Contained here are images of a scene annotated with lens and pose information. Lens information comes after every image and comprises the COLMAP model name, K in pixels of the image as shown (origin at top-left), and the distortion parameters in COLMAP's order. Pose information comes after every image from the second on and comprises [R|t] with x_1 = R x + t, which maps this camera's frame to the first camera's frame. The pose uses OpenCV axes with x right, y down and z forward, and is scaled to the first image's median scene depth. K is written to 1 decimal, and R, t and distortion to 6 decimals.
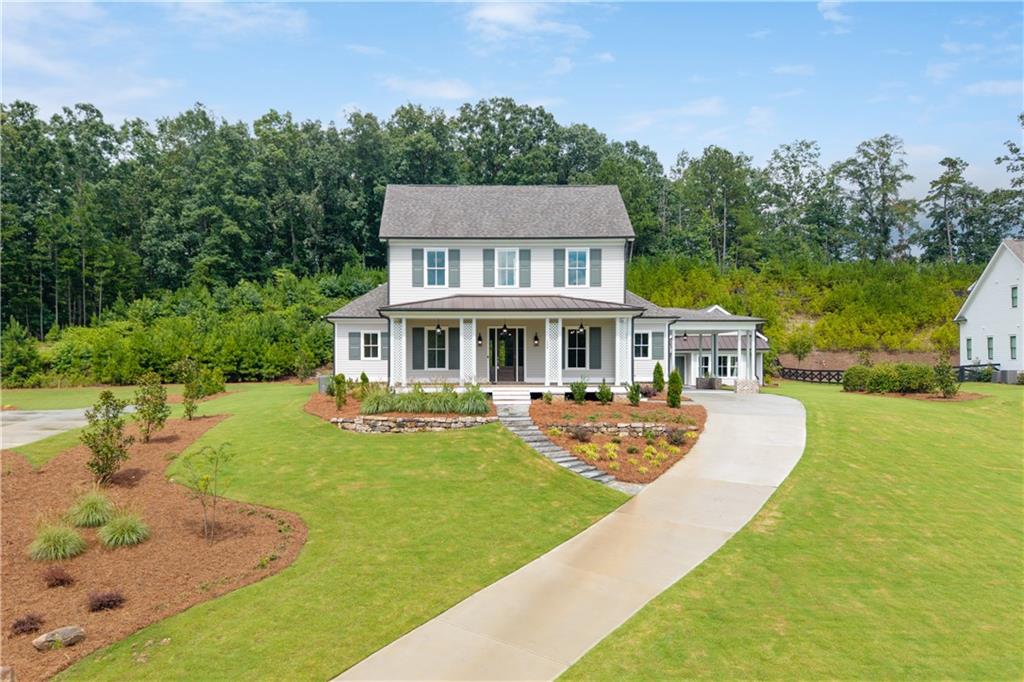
lens RADIAL K [[703.7, 0, 511.7], [0, 703.7, 364.0], [0, 0, 1]] dist [0.066478, -0.000427]
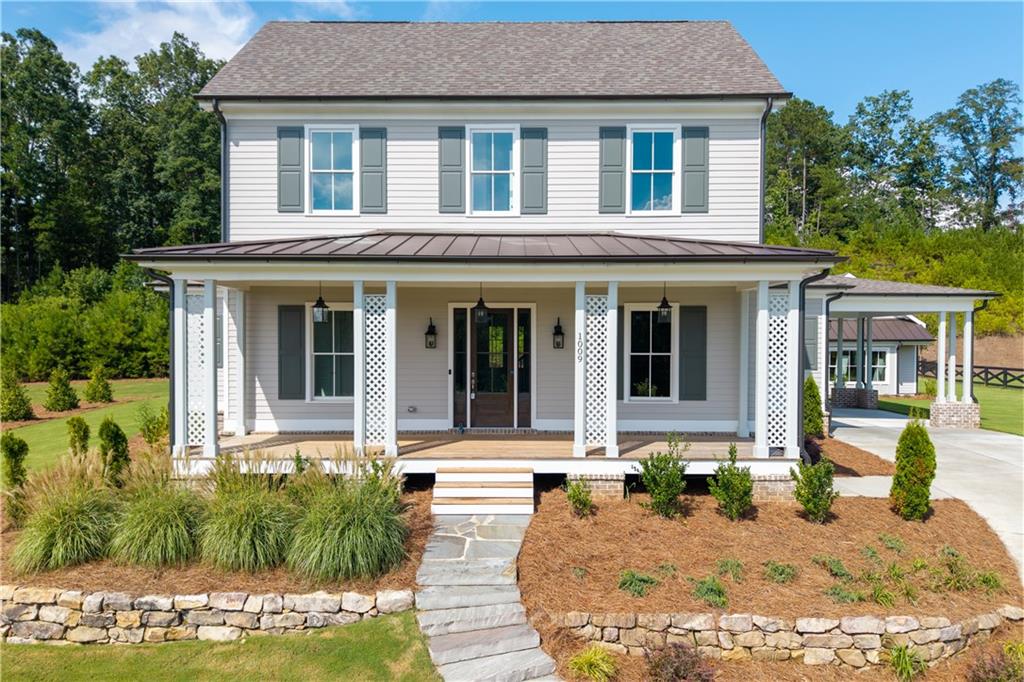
lens RADIAL K [[722.1, 0, 556.4], [0, 722.1, 343.3], [0, 0, 1]] dist [0.019703, -0.005059]
pose [[0.999933, 0.003396, -0.011032, 0.037849], [-0.003382, 0.999993, 0.001349, -0.028538], [0.011037, -0.001311, 0.999938, 0.539737]]
